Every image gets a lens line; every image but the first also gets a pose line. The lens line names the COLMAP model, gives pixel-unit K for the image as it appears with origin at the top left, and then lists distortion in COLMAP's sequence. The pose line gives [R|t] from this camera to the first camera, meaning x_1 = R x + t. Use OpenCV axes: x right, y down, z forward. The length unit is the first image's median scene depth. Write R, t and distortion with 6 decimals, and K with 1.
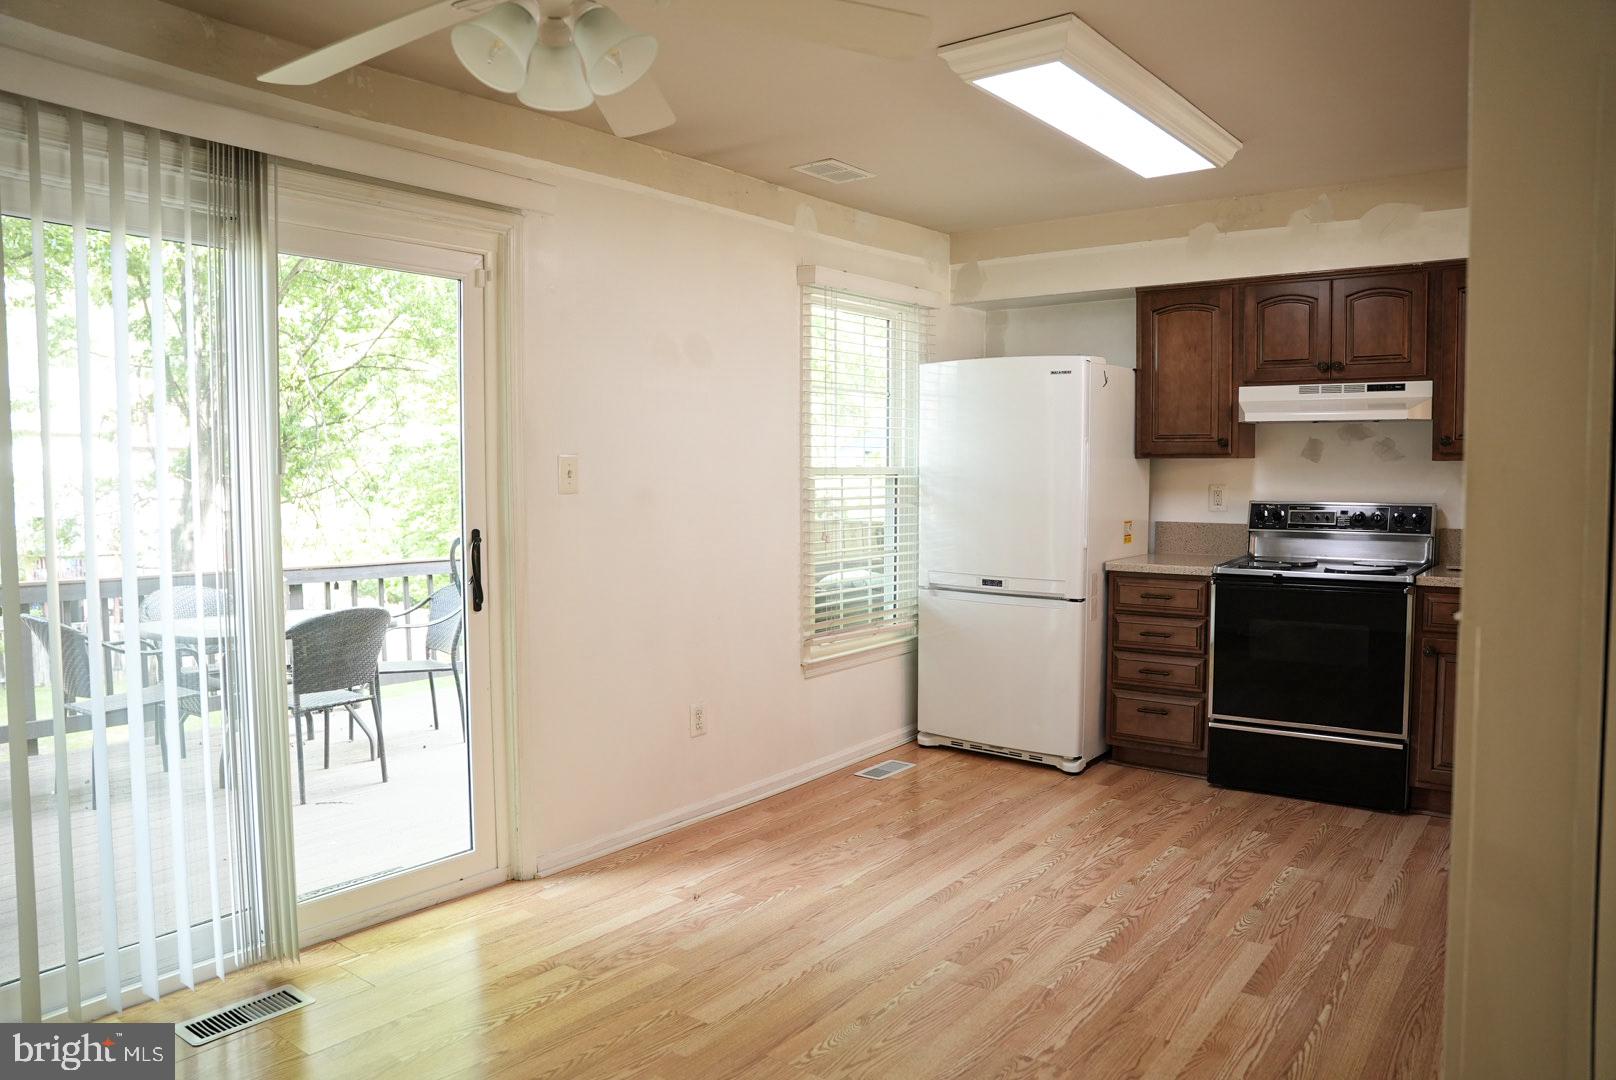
lens RADIAL K [[1154.5, 0, 814.5], [0, 1154.5, 542.5], [0, 0, 1]] dist [-0.122803, 0.074452]
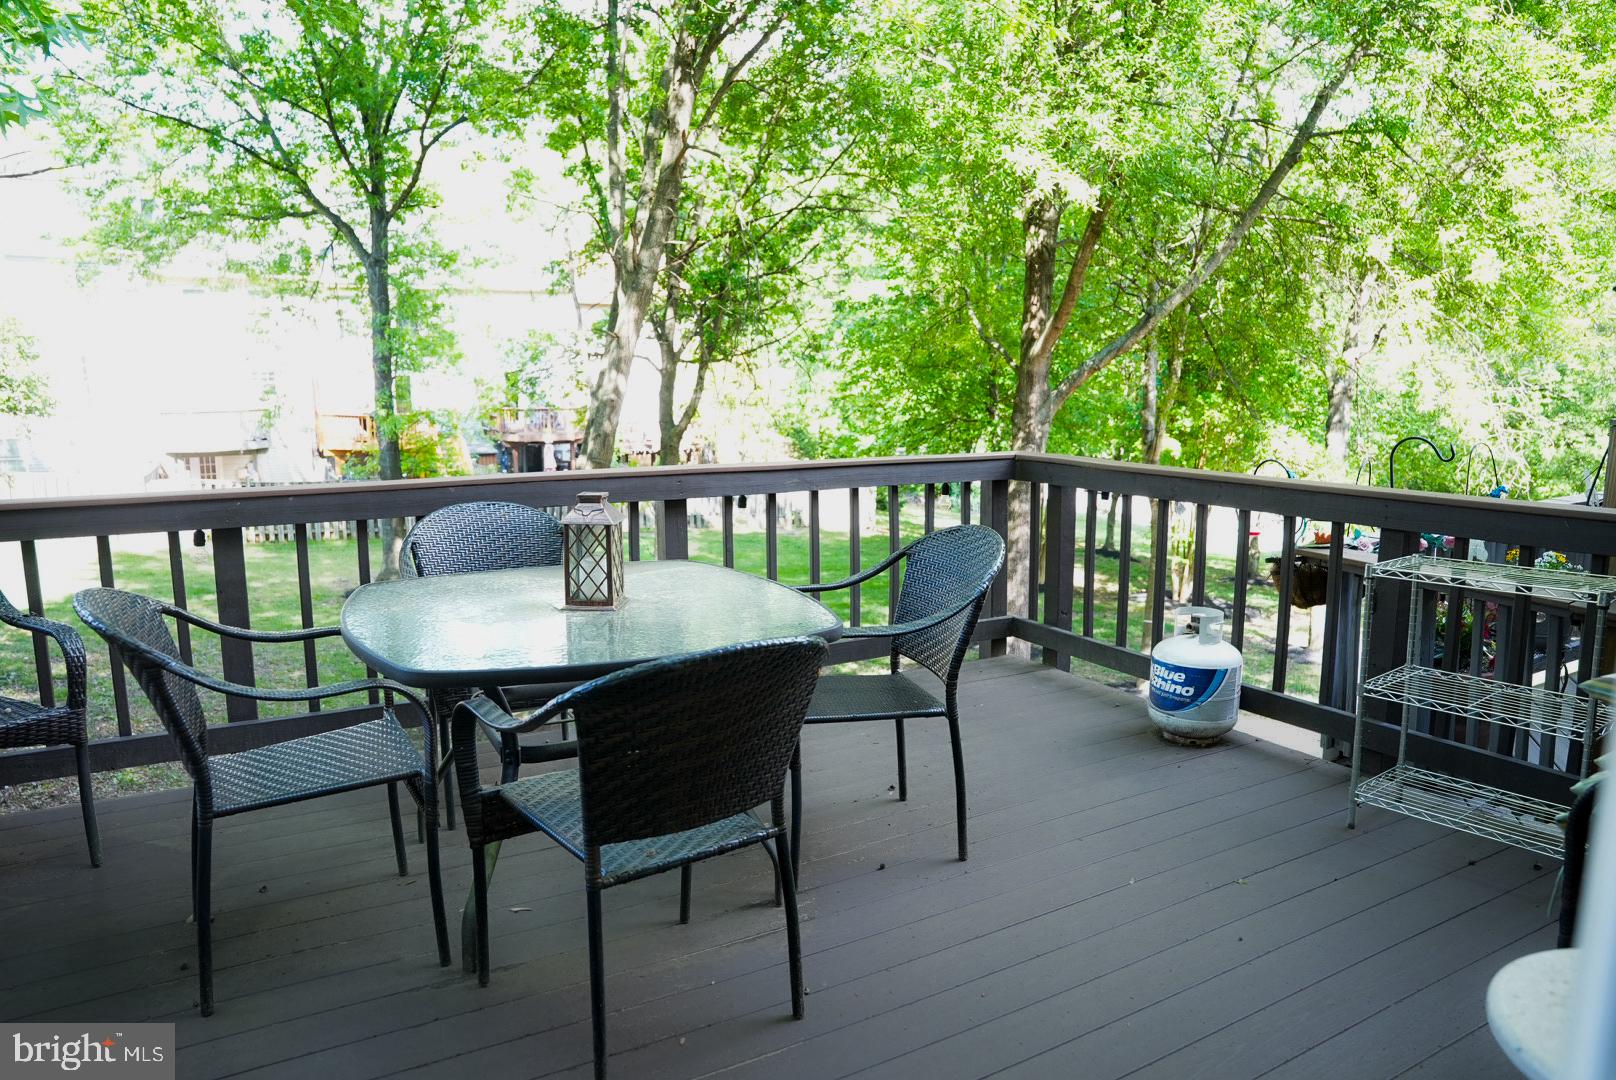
lens RADIAL K [[1154.5, 0, 808.1], [0, 1154.5, 543.6], [0, 0, 1]] dist [-0.122803, 0.074452]
pose [[0.929422, 0.078604, -0.360549, -0.046511], [-0.036357, 0.991802, 0.122505, -0.004251], [0.367223, -0.100750, 0.924660, 0.122976]]
